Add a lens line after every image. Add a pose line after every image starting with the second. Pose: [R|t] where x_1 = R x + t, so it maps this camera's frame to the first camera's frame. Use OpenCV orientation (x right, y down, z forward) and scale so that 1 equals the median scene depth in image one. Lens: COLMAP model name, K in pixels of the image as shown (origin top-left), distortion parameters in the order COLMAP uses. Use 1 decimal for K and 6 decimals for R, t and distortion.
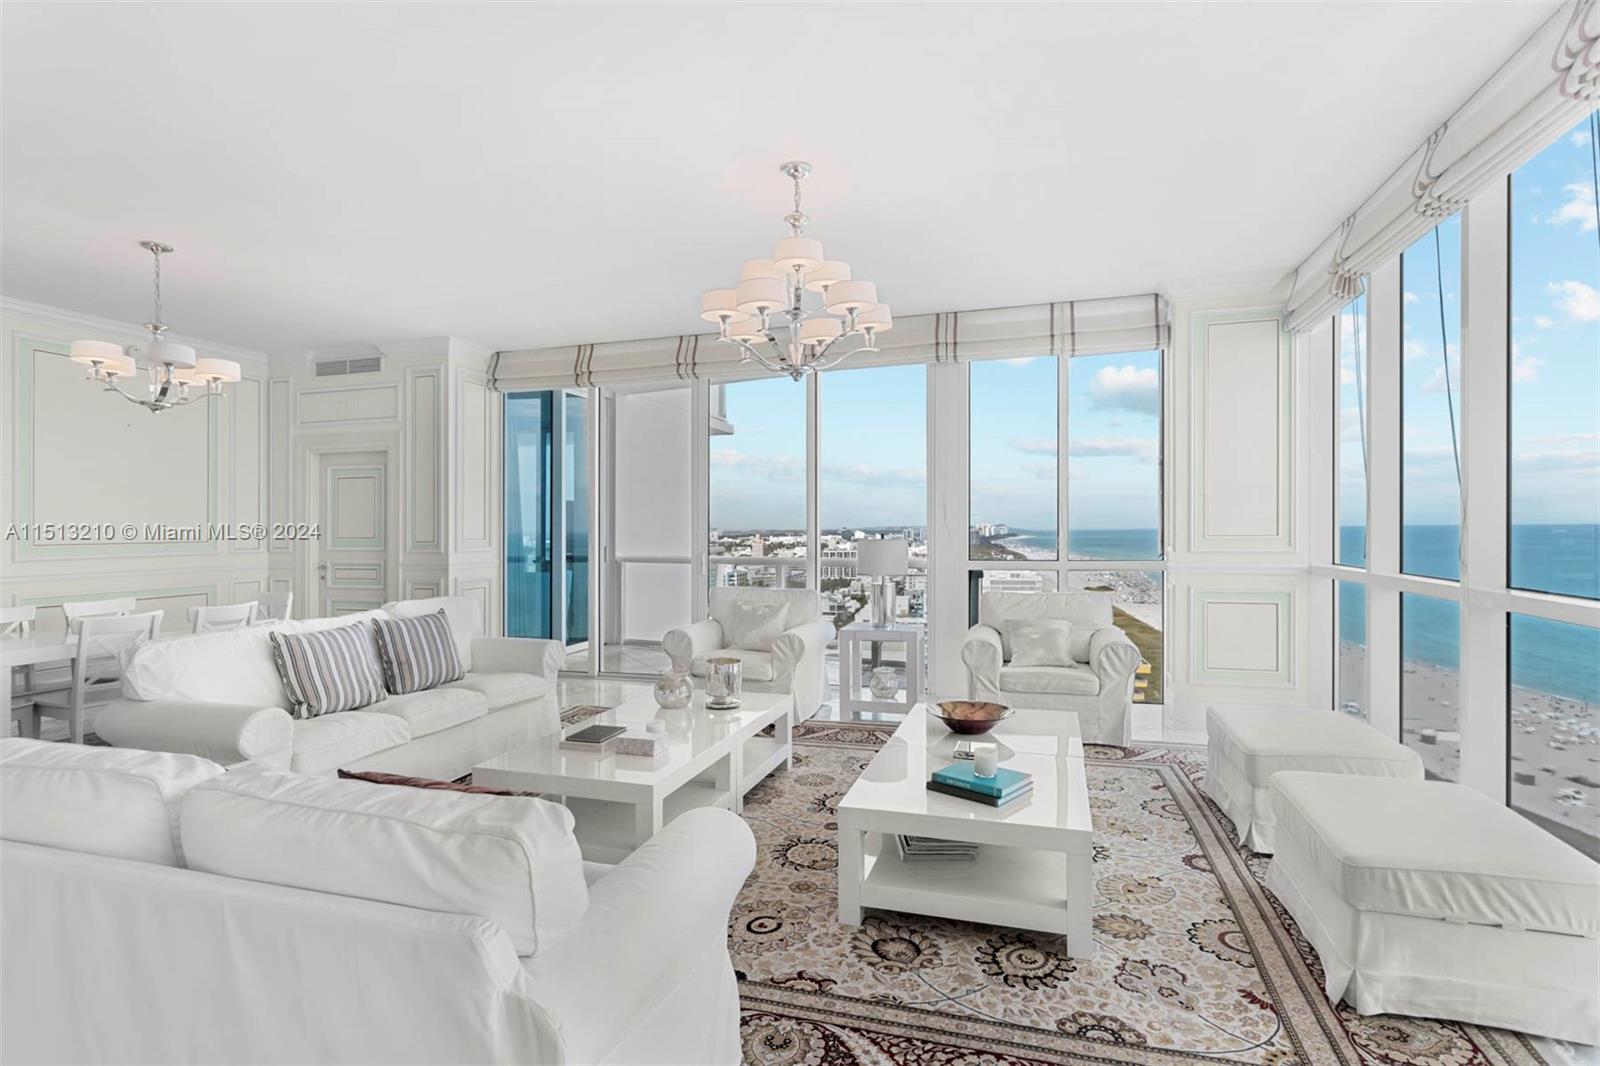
lens RADIAL K [[786.5, 0, 799.4], [0, 786.5, 524.2], [0, 0, 1]] dist [-0.003661, 0.002696]
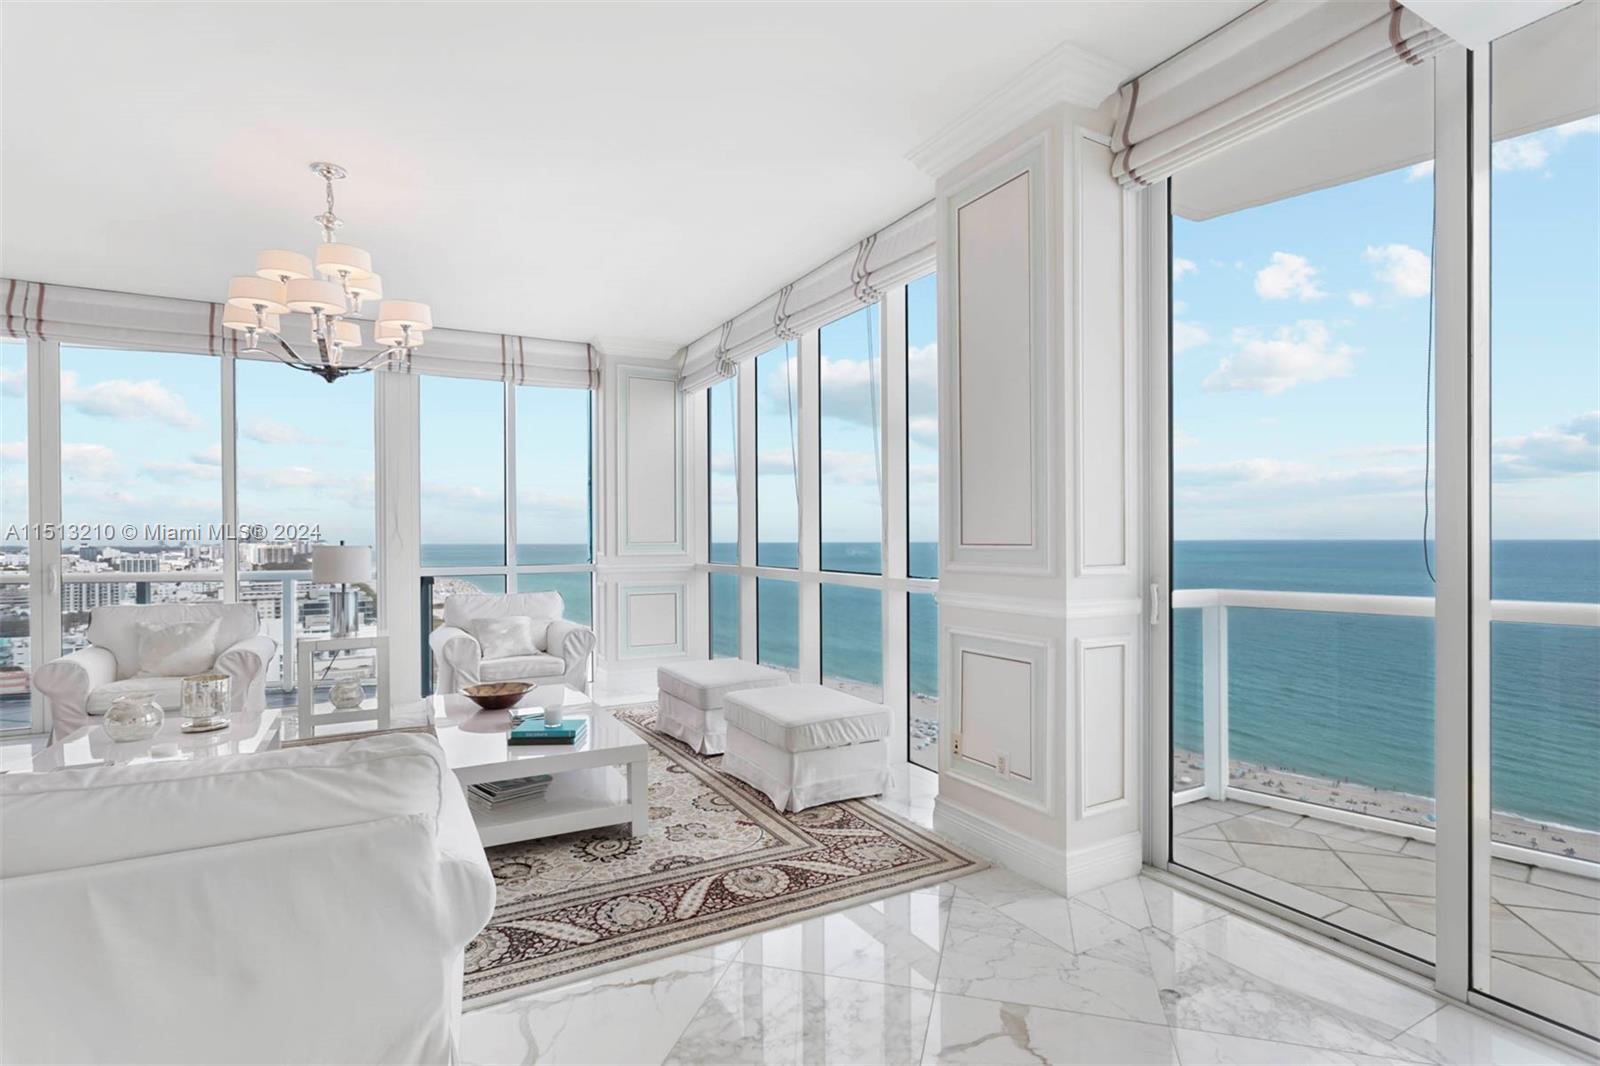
lens RADIAL K [[786.5, 0, 799.4], [0, 786.5, 524.2], [0, 0, 1]] dist [-0.003661, 0.002696]
pose [[0.693558, 0.018535, 0.720163, -0.456241], [-0.003310, 0.999740, -0.022542, 0.027955], [-0.720393, 0.013250, 0.693439, -0.178924]]
